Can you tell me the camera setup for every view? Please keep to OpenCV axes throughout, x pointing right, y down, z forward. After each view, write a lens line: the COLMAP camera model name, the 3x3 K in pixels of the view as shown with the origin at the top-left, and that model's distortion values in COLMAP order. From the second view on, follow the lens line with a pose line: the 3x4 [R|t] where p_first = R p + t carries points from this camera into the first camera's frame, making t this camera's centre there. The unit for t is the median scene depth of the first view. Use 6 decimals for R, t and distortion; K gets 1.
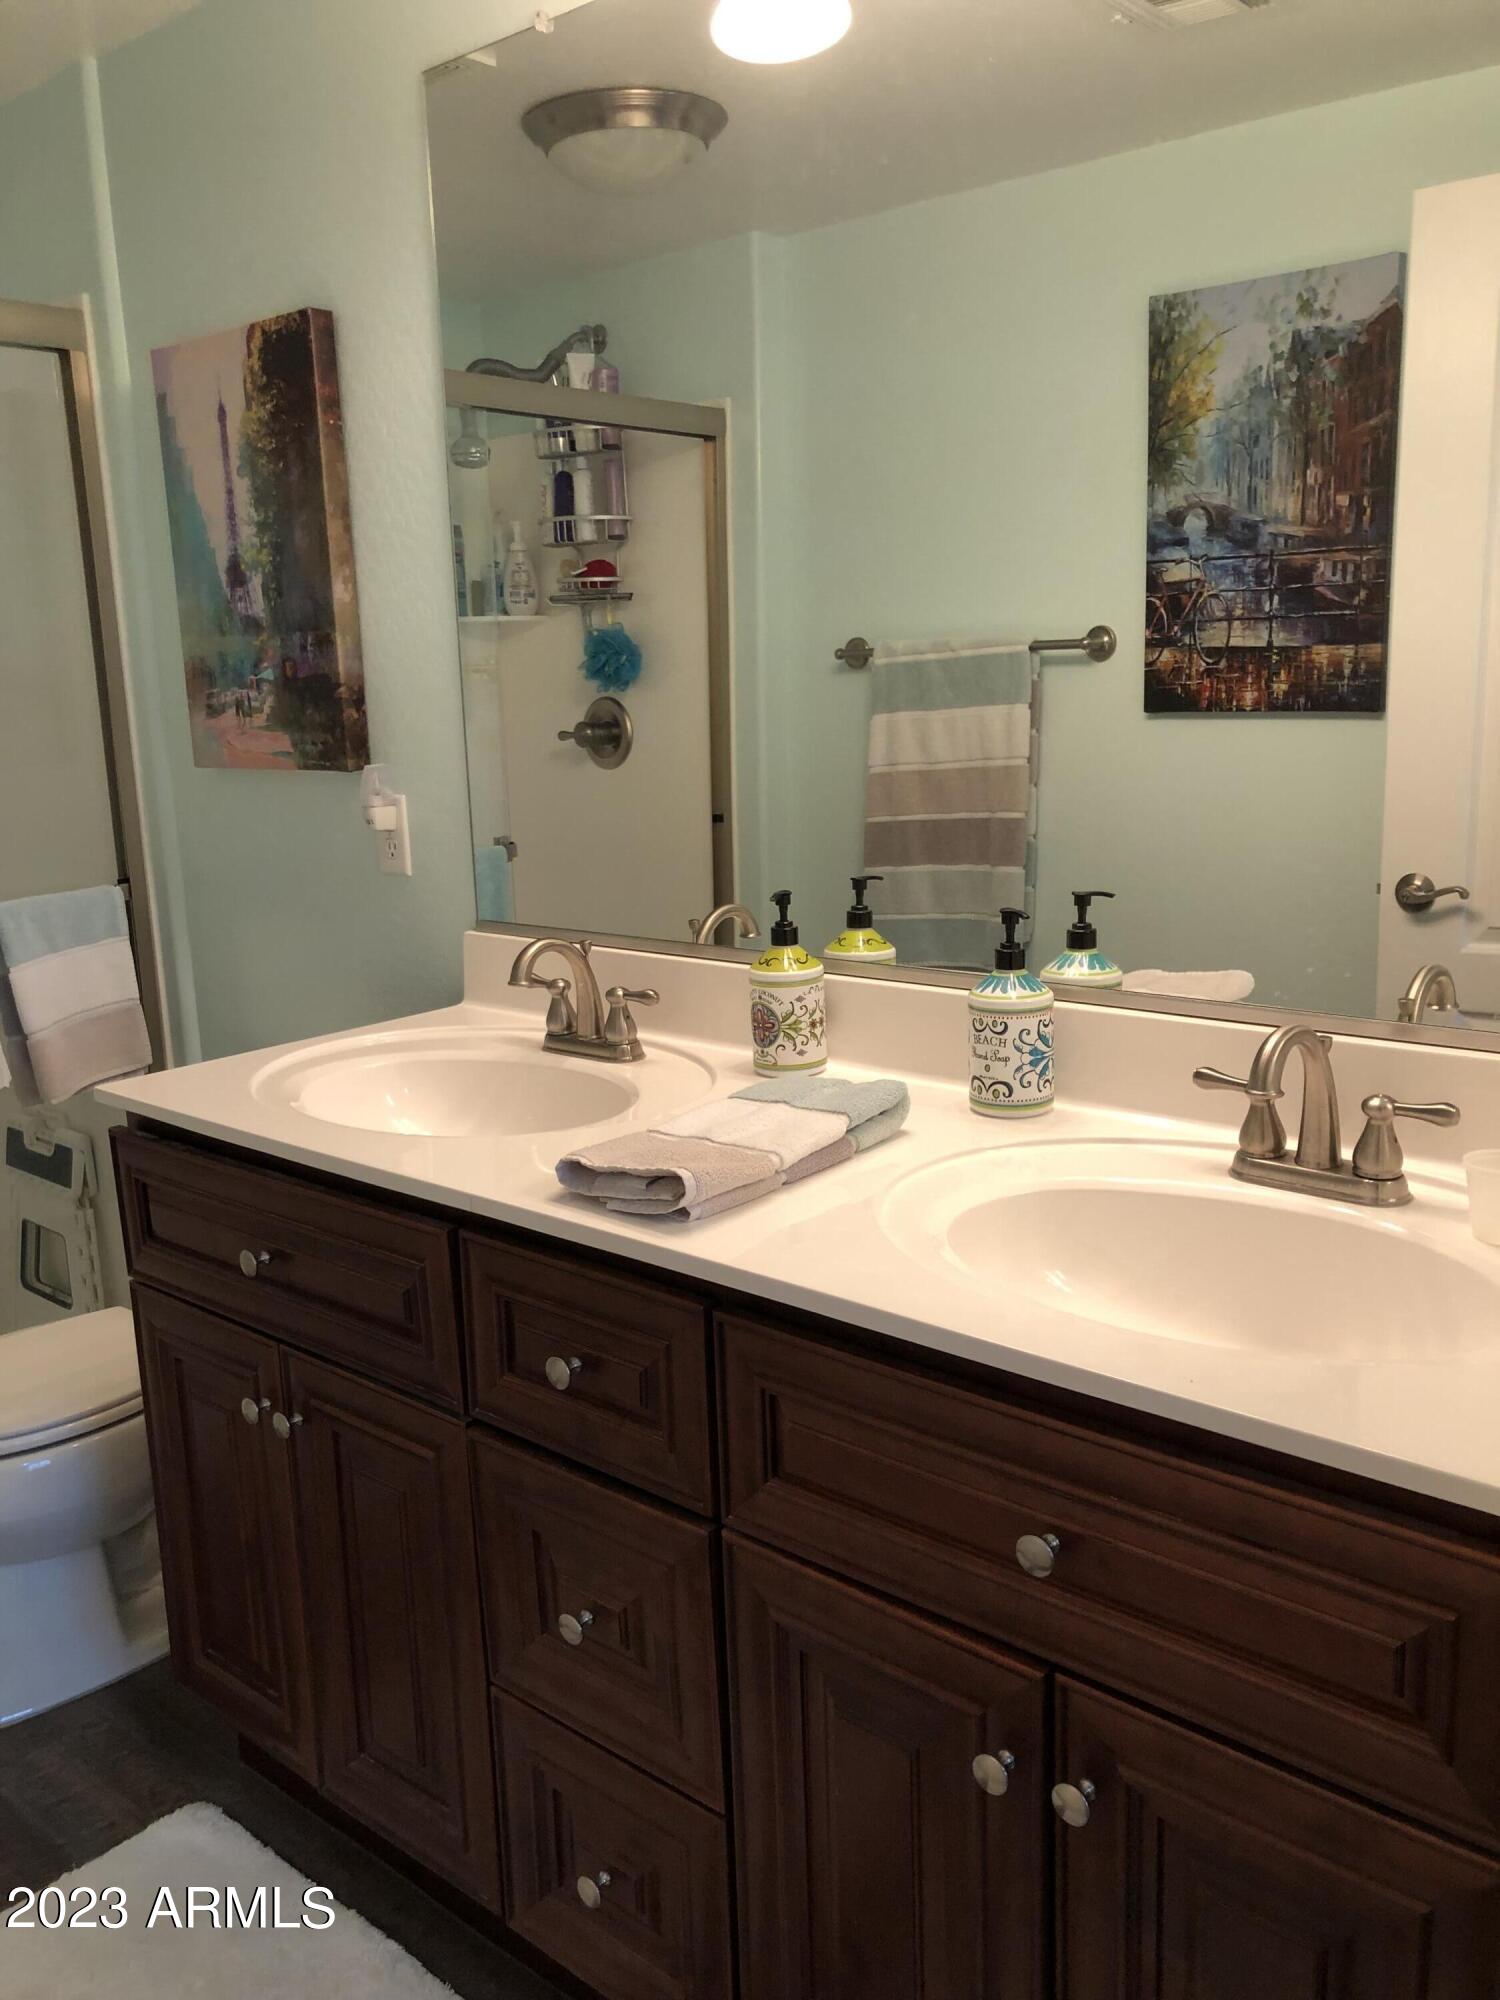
lens RADIAL K [[1646.3, 0, 738.1], [0, 1646.3, 1002.2], [0, 0, 1]] dist [0.026532, -0.029140]
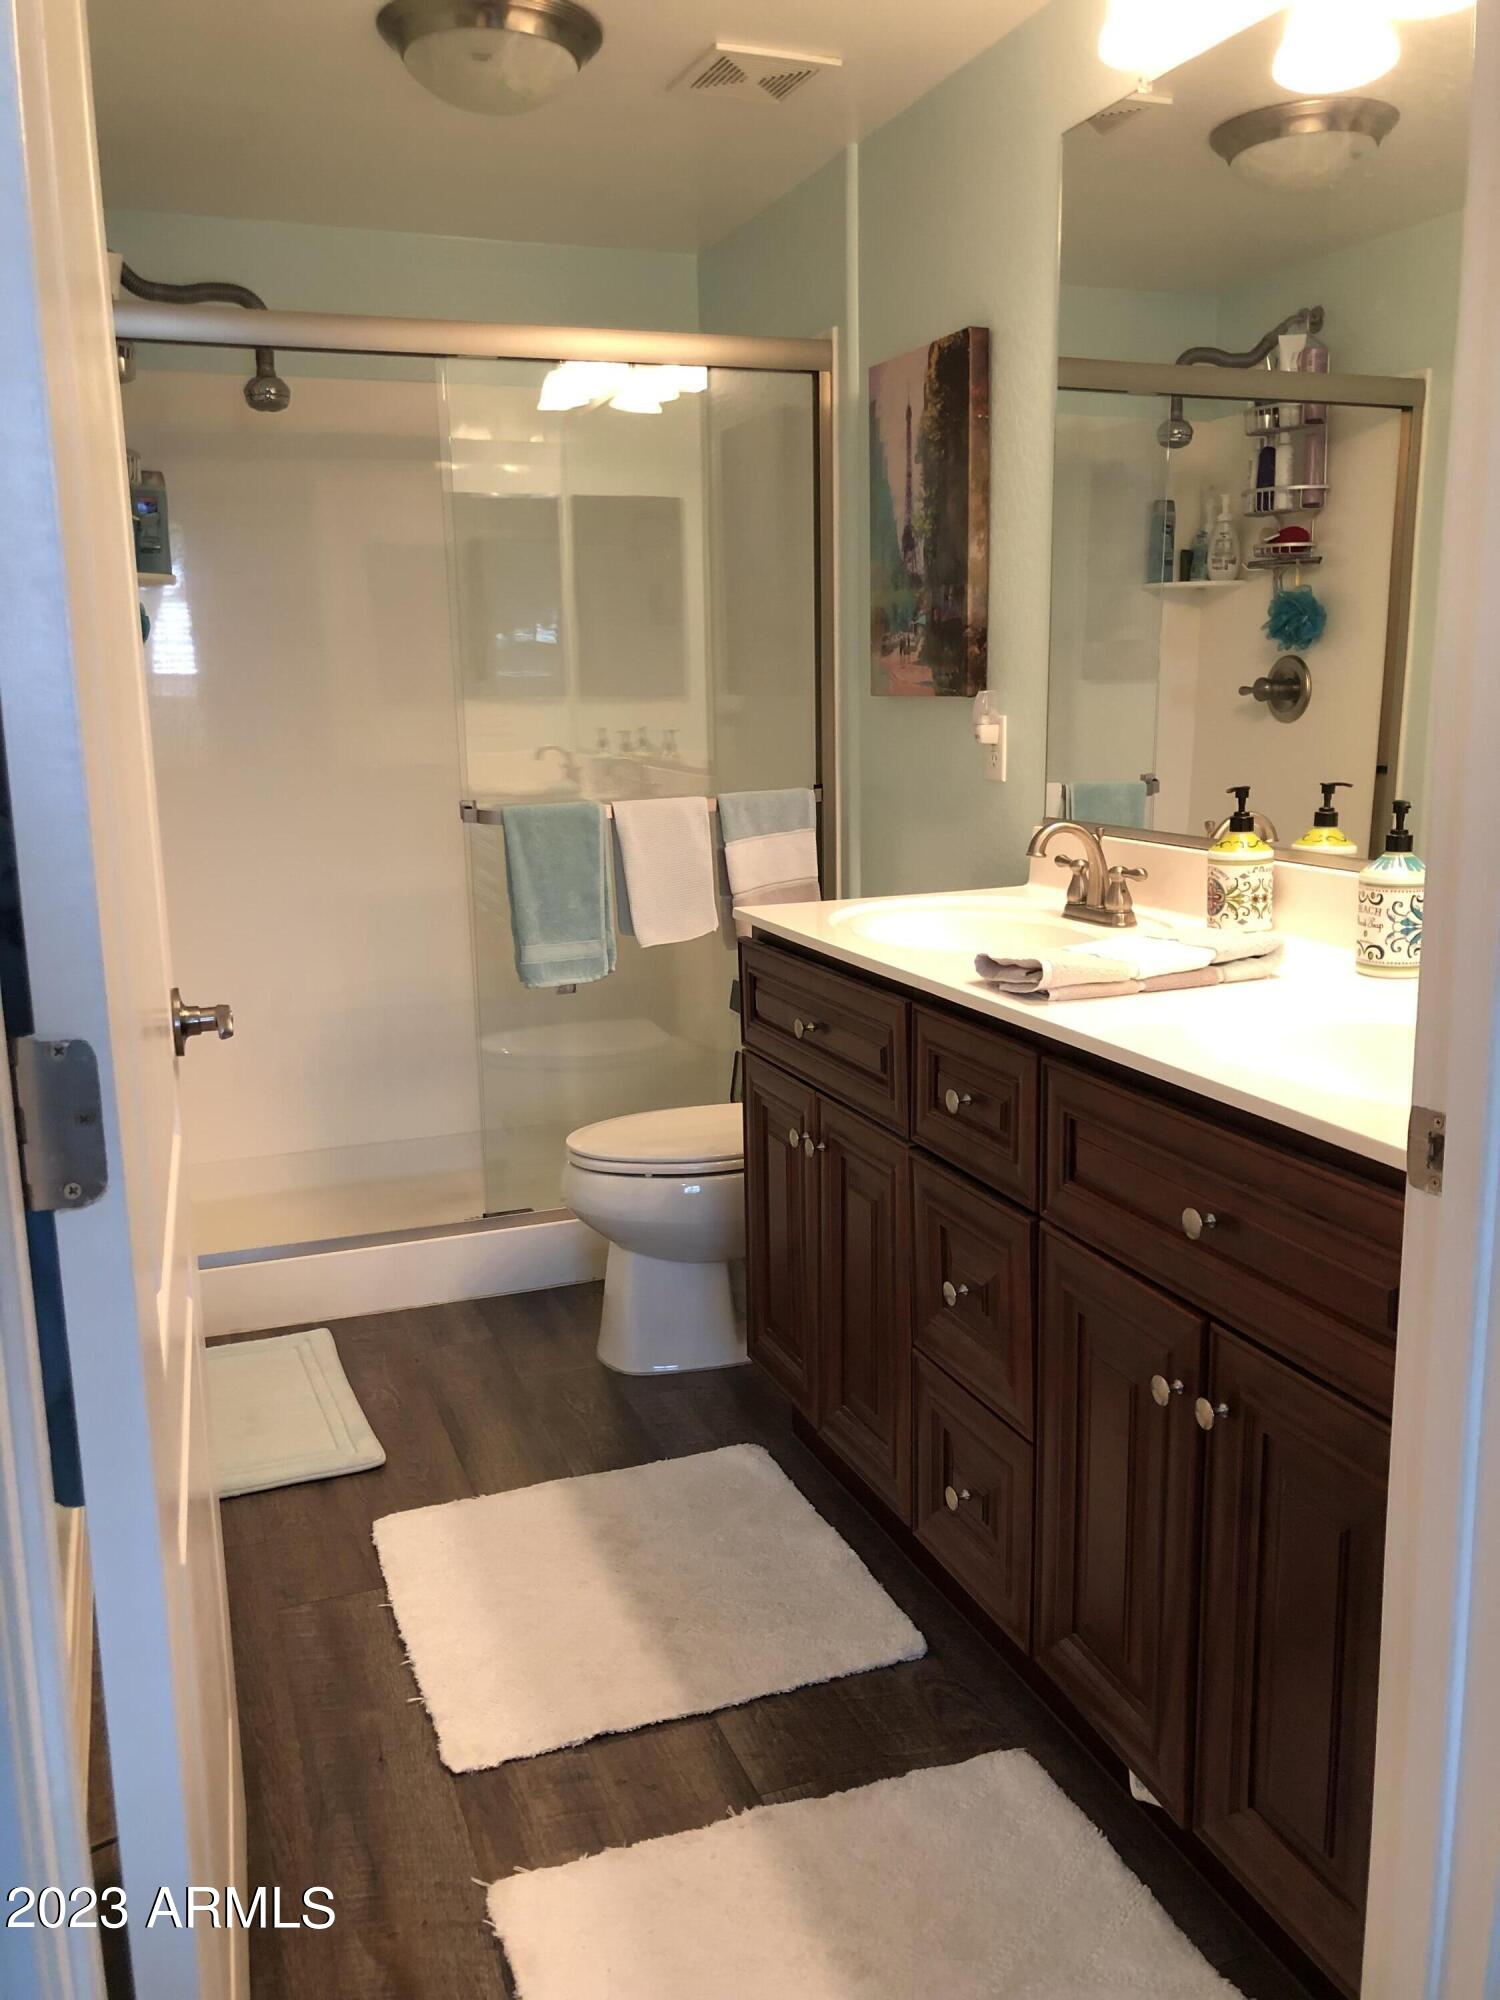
lens RADIAL K [[1646.3, 0, 756.0], [0, 1646.3, 1001.1], [0, 0, 1]] dist [0.026532, -0.029140]
pose [[0.884031, 0.106724, -0.455082, 0.220869], [-0.103831, 0.994098, 0.031433, 0.068961], [0.455751, 0.019464, 0.889895, -0.186001]]
